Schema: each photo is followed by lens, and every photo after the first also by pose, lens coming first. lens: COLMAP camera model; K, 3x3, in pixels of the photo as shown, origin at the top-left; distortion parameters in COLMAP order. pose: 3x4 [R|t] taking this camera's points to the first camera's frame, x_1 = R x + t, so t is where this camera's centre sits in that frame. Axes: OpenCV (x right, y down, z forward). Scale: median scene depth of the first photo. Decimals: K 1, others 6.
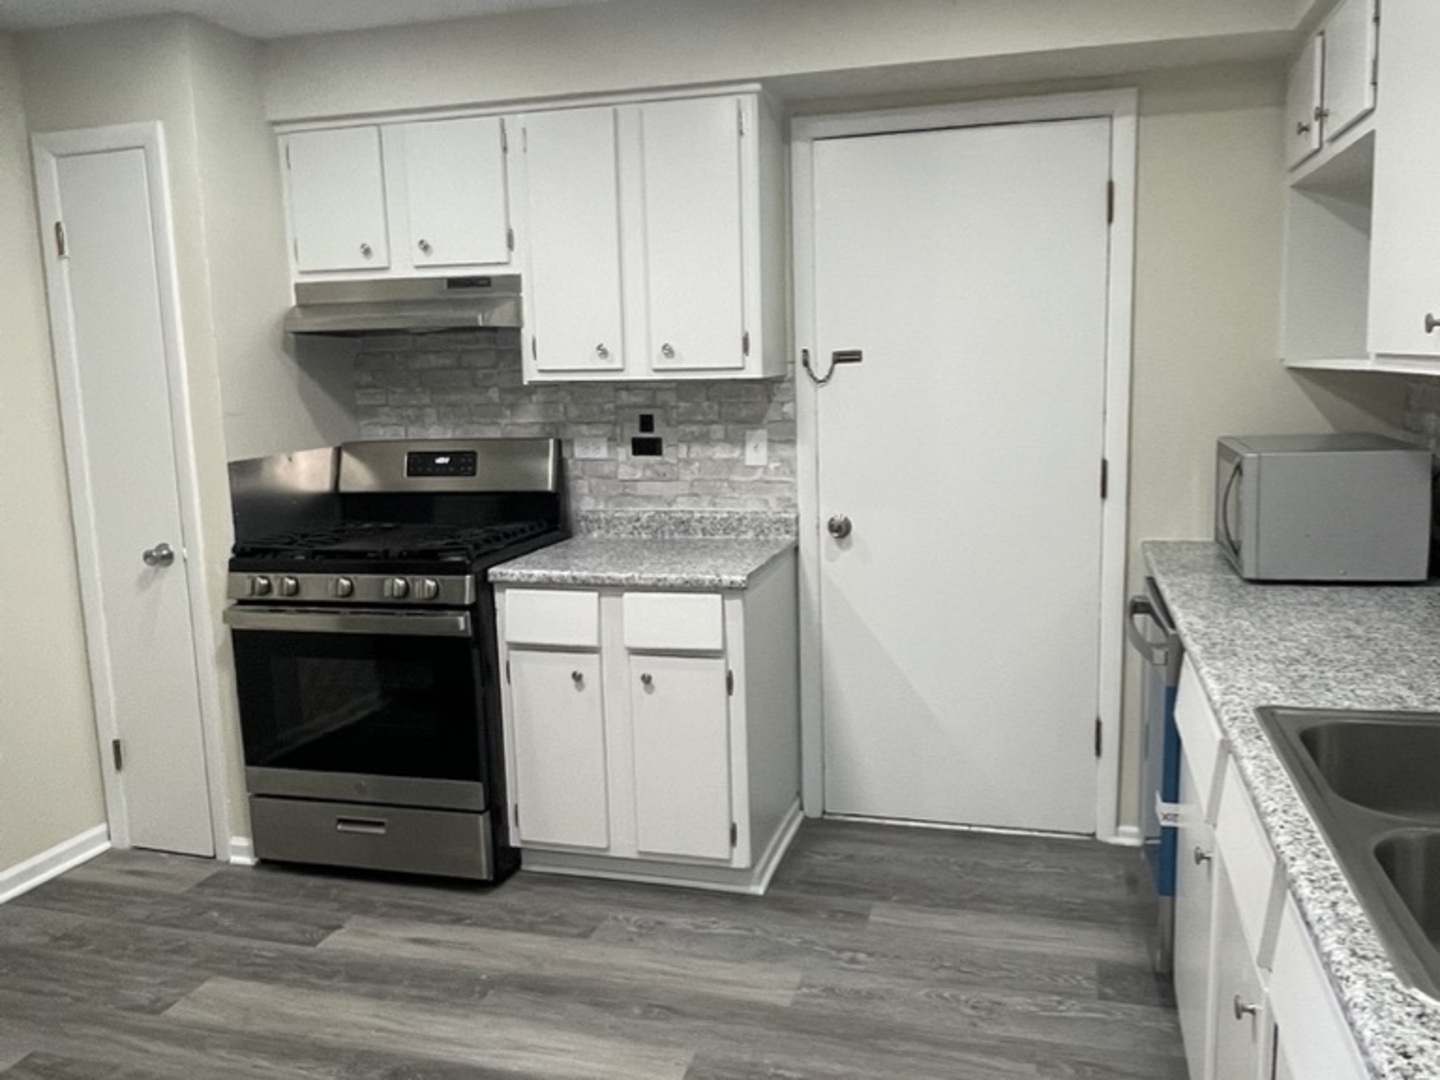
lens RADIAL K [[1183.0, 0, 720.0], [0, 1183.0, 540.0], [0, 0, 1]] dist [0.001400, 0.003726]
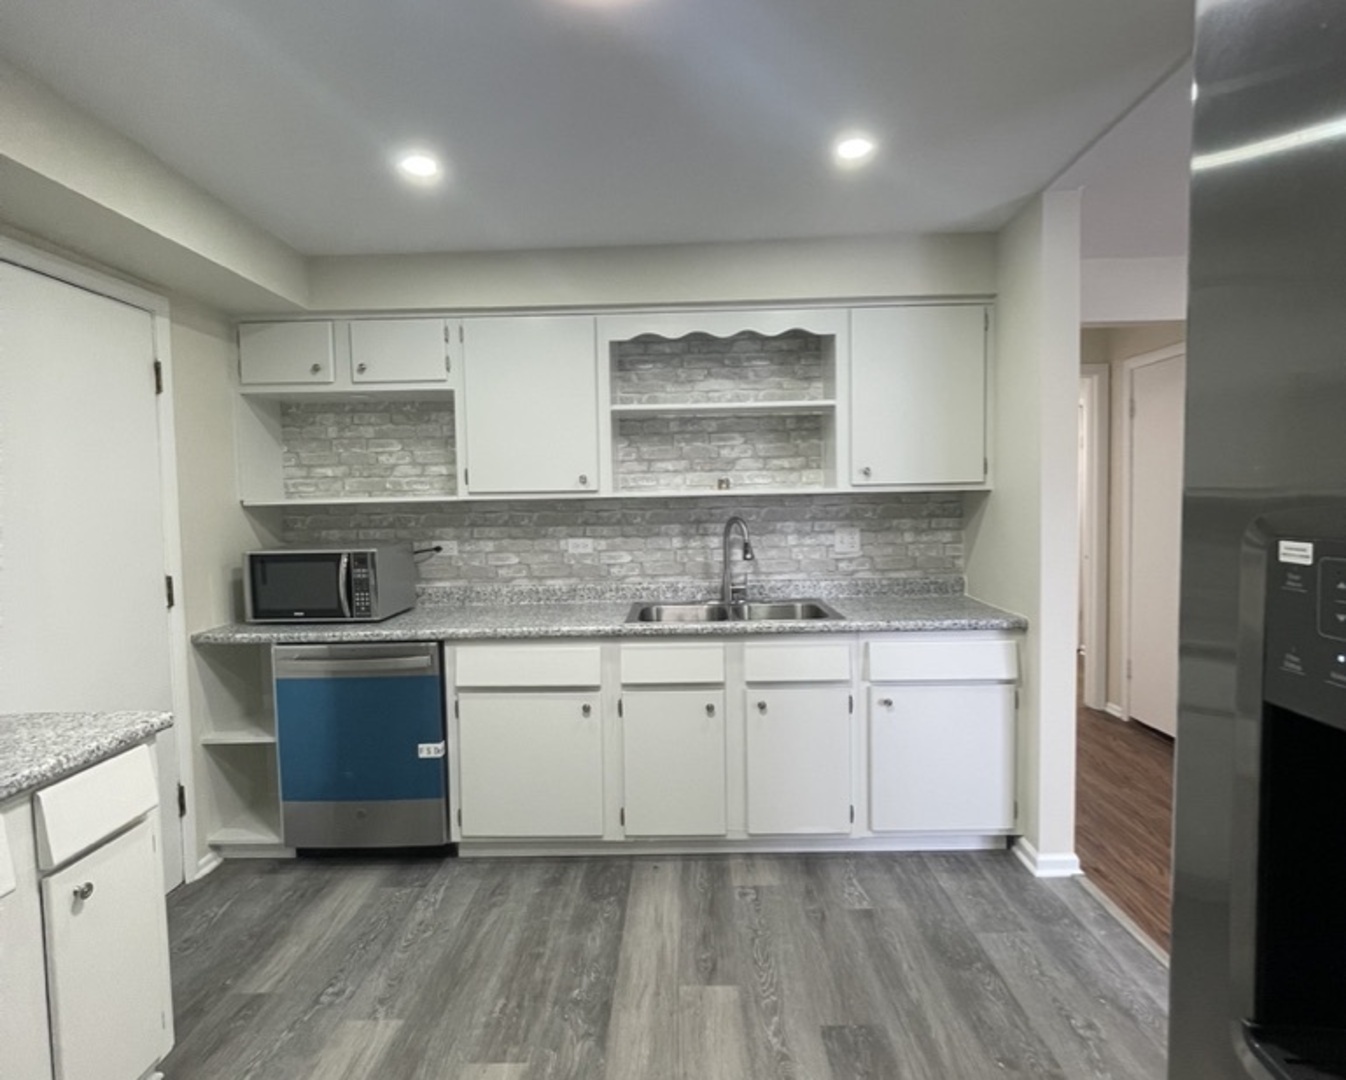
lens RADIAL K [[720.6, 0, 673.0], [0, 720.6, 540.0], [0, 0, 1]] dist [0.084769, 0.000161]
pose [[-0.243591, -0.018032, 0.969710, -0.644175], [0.160693, 0.985258, 0.058688, -0.074169], [-0.956473, 0.170122, -0.237102, 0.731738]]
